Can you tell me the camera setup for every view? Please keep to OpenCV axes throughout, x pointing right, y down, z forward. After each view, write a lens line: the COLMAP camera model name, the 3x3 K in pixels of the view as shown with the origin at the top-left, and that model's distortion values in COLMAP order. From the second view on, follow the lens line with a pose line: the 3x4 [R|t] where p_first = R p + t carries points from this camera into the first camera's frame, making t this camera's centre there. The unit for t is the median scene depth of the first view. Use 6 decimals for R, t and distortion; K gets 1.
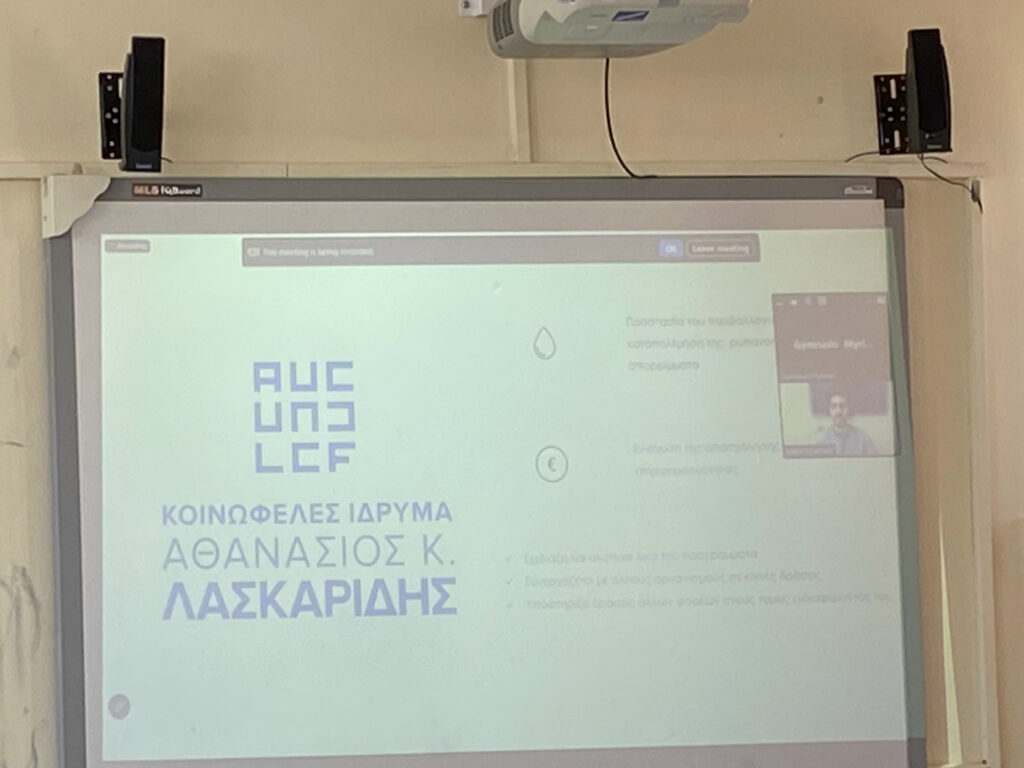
lens RADIAL K [[4035.0, 0, 511.4], [0, 4035.0, 383.9], [0, 0, 1]] dist [0.183797, 0.000000]
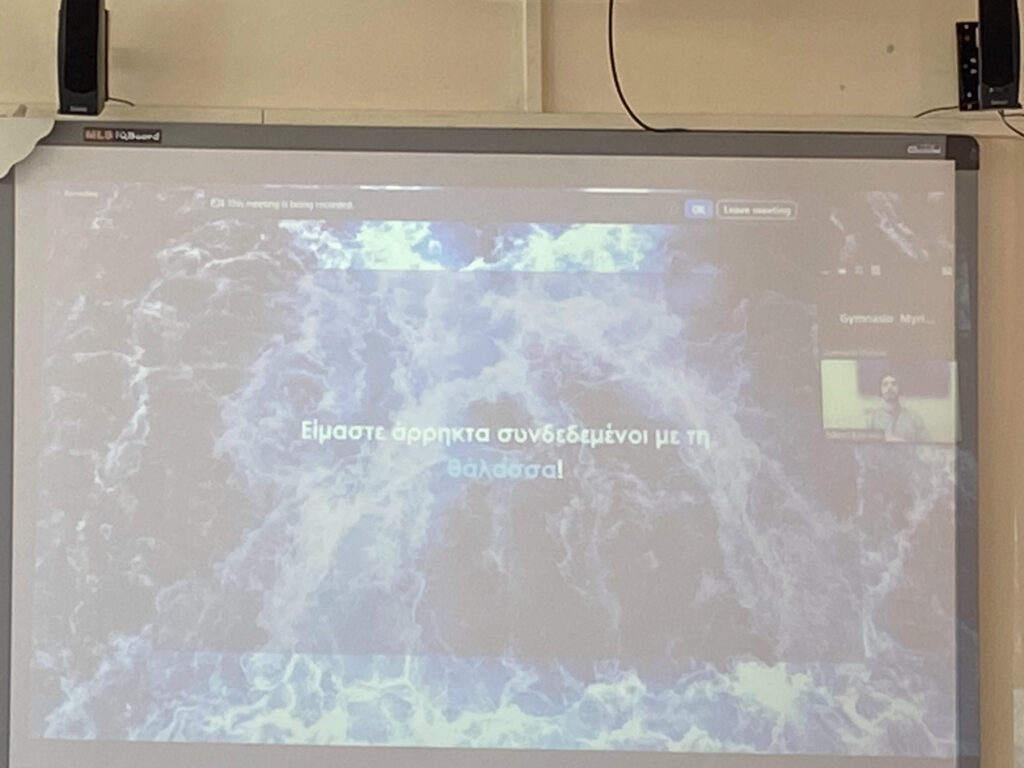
lens RADIAL K [[4035.0, 0, 512.3], [0, 4035.0, 384.0], [0, 0, 1]] dist [0.183797, 0.000000]
pose [[0.969581, 0.032439, -0.242610, 0.220326], [-0.029500, 0.999441, 0.015737, -0.006941], [0.242985, -0.008102, 0.969996, 0.098908]]
